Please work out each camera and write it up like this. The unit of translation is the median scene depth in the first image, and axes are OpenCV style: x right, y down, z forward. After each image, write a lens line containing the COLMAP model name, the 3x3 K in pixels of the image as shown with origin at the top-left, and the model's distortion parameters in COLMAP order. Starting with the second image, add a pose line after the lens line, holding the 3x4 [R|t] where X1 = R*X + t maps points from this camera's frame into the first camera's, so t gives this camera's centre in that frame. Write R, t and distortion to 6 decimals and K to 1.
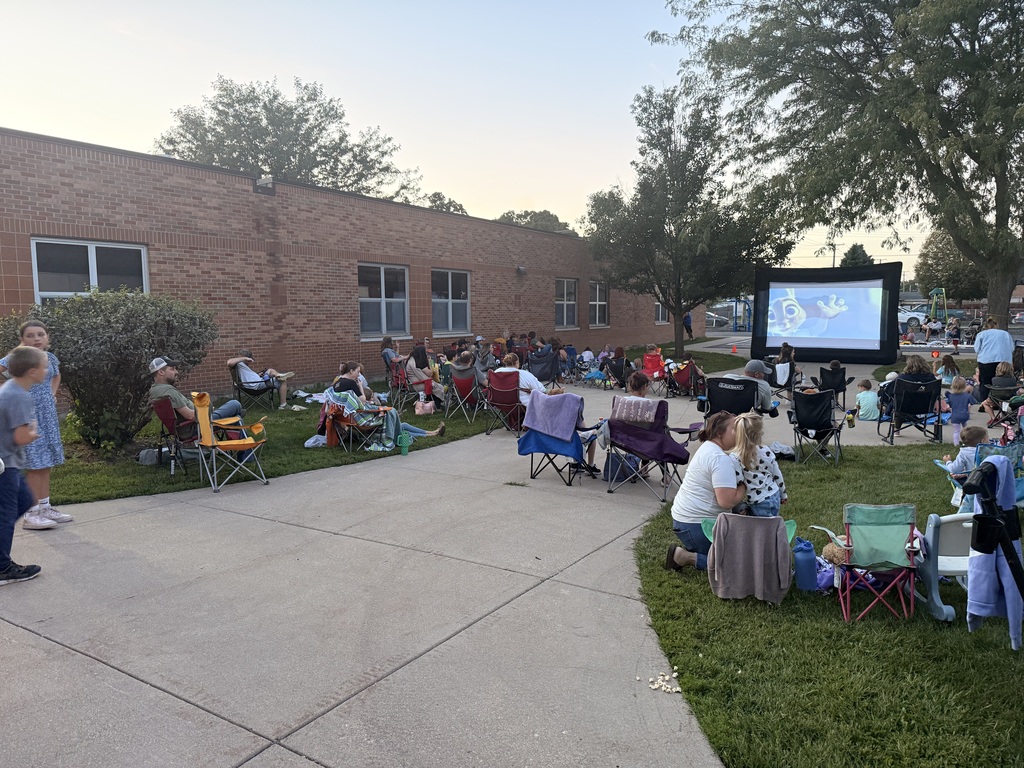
lens RADIAL K [[712.8, 0, 510.9], [0, 712.8, 387.1], [0, 0, 1]] dist [0.005833, -0.000454]
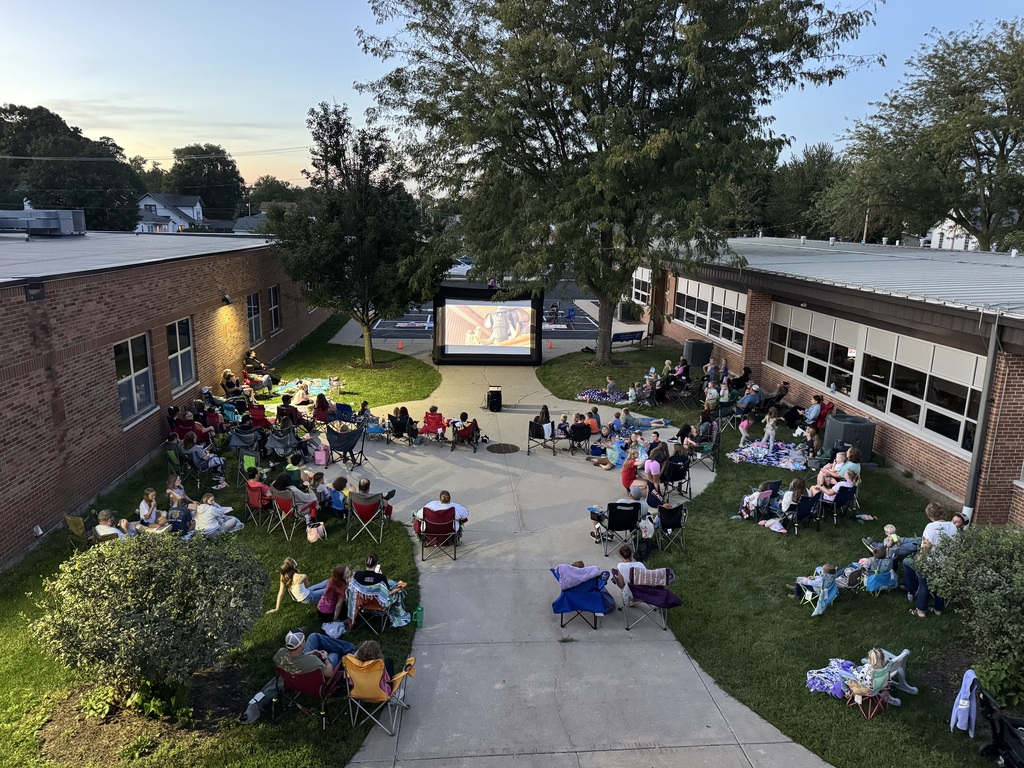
lens RADIAL K [[719.9, 0, 513.3], [0, 719.9, 380.8], [0, 0, 1]] dist [-0.010267, -0.002197]
pose [[0.793015, -0.113250, 0.598582, -0.286532], [0.036967, 0.989704, 0.138274, -0.187797], [-0.608079, -0.087525, 0.789037, -0.000775]]
